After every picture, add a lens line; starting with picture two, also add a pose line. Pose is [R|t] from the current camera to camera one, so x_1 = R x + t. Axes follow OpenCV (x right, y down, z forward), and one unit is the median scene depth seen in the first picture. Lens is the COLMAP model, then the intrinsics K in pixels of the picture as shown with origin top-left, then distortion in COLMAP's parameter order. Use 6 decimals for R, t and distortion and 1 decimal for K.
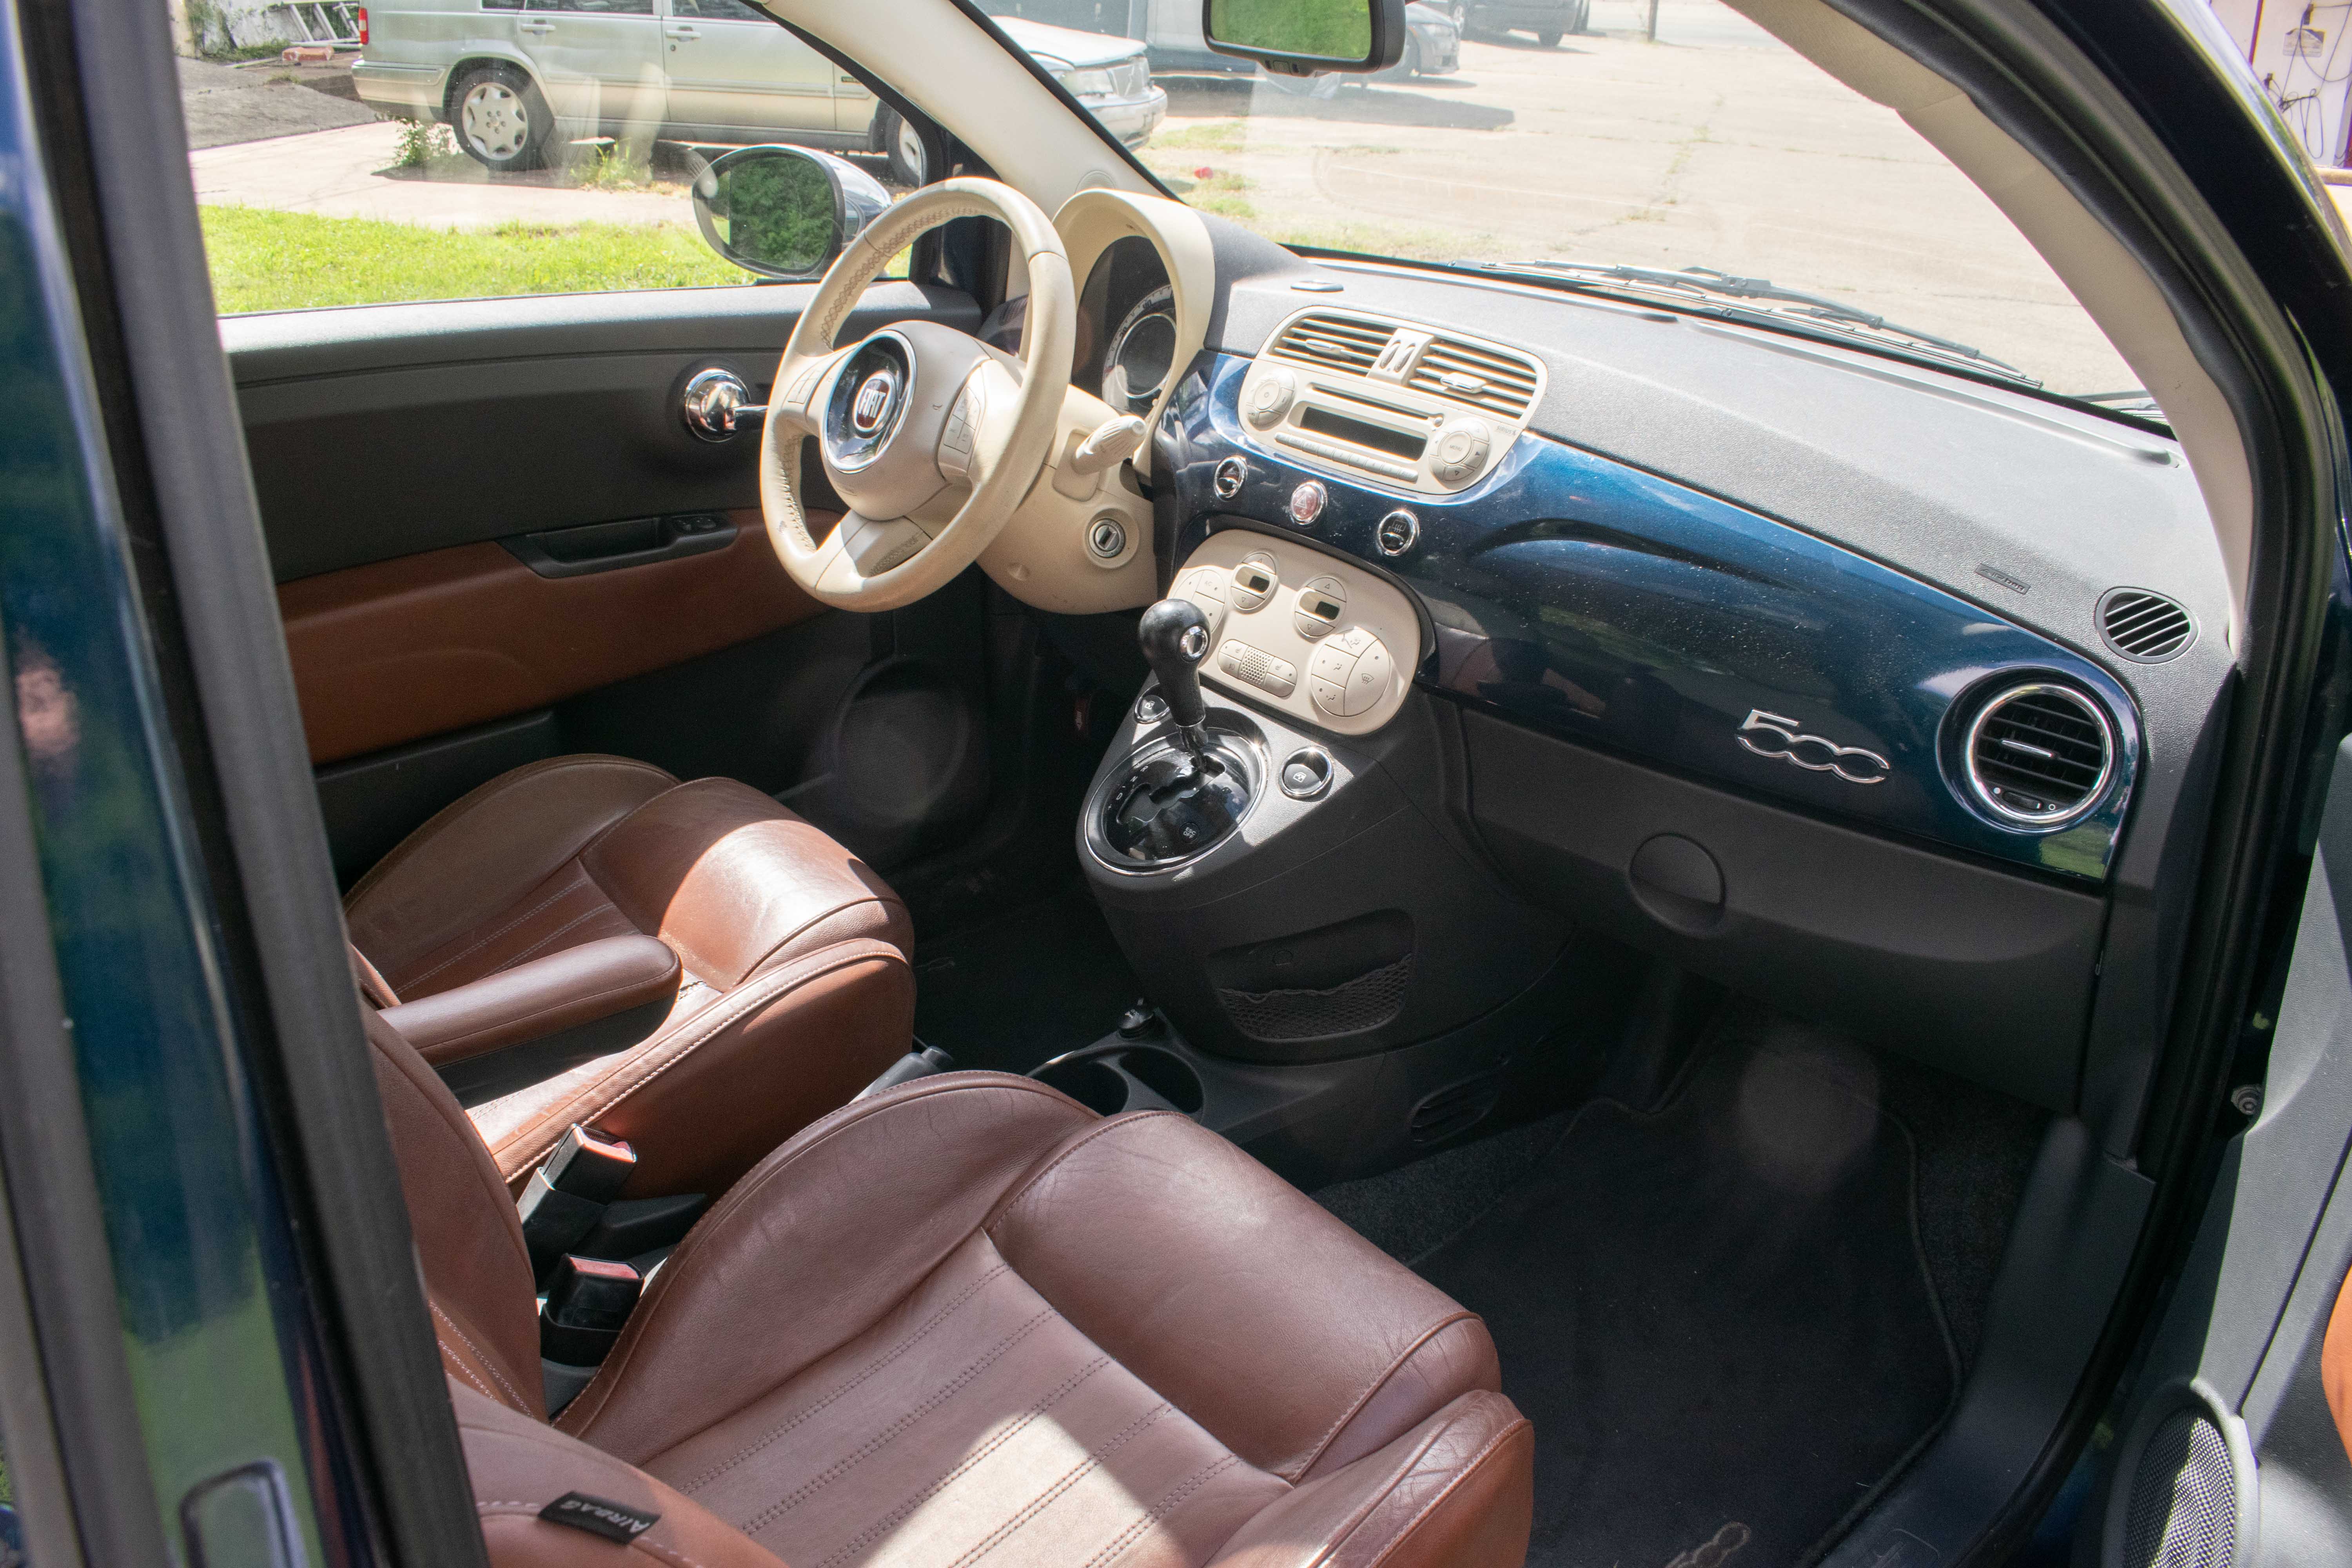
lens RADIAL K [[1828.7, 0, 1177.5], [0, 1828.7, 735.6], [0, 0, 1]] dist [-0.098565, 0.008489]
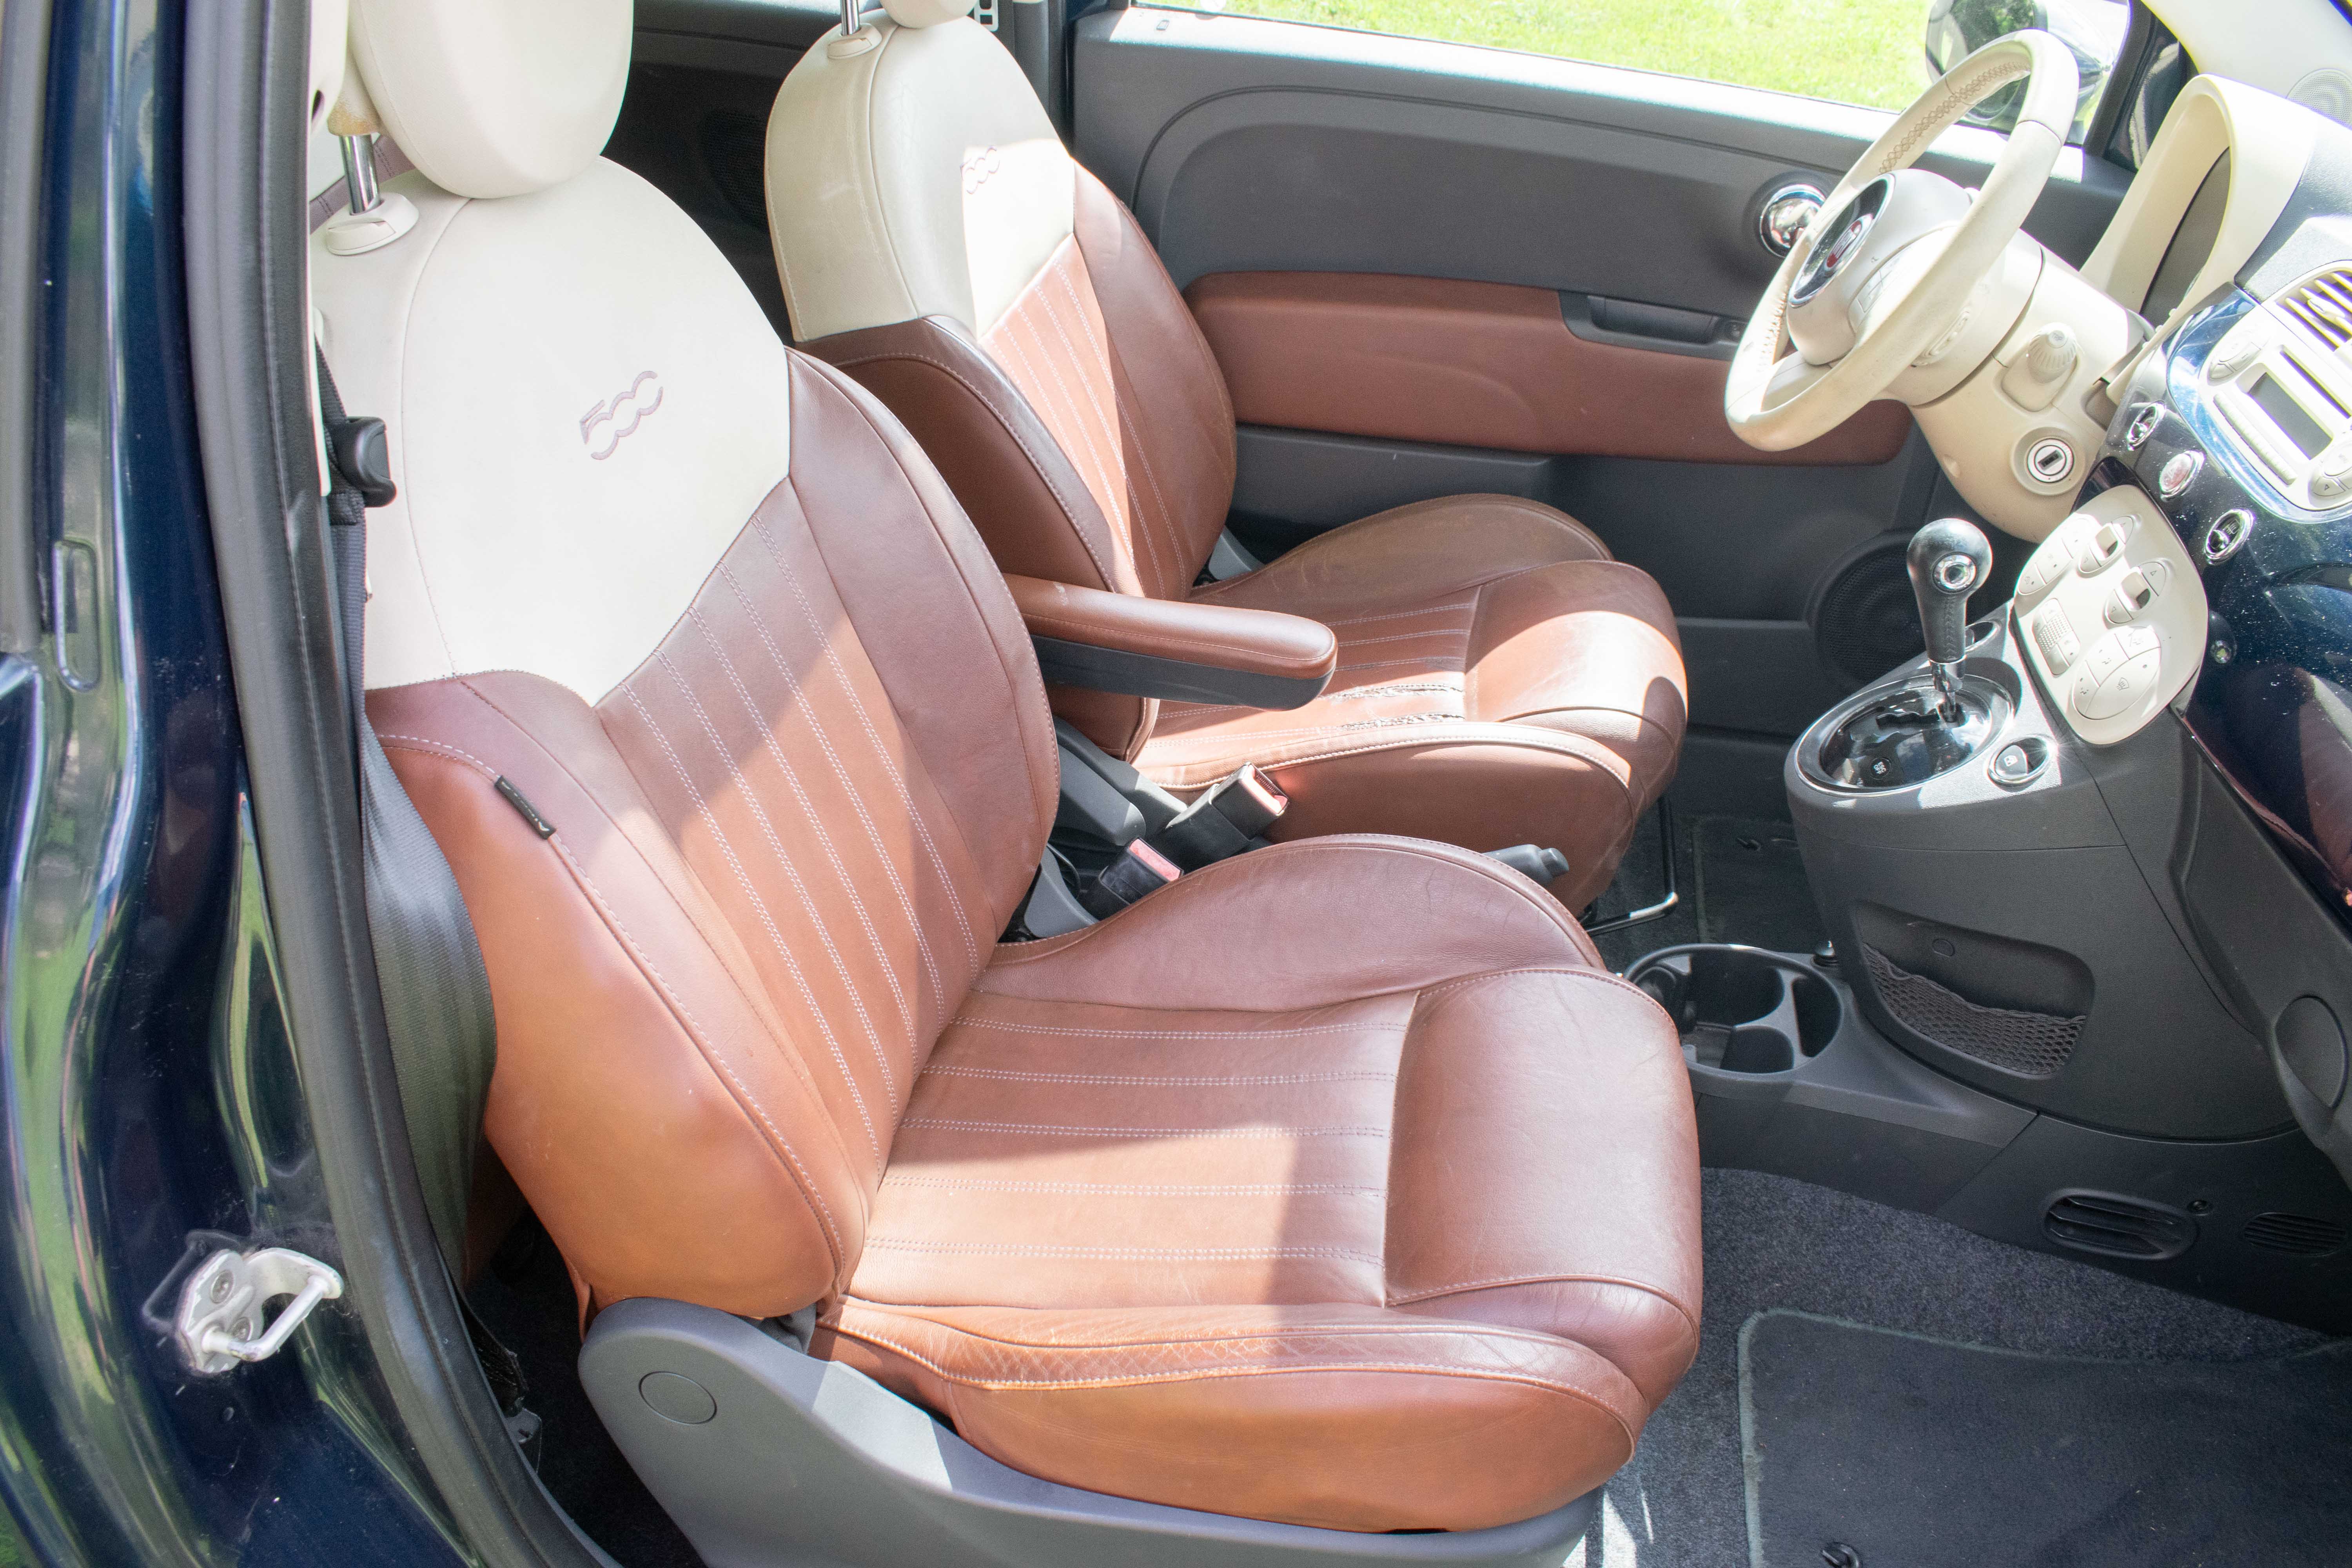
lens RADIAL K [[1828.7, 0, 1177.5], [0, 1828.7, 735.6], [0, 0, 1]] dist [-0.098565, 0.008489]
pose [[0.639660, 0.401290, -0.655593, 0.356700], [-0.333296, 0.913355, 0.233871, -0.053985], [0.692639, 0.068909, 0.717985, 0.104736]]
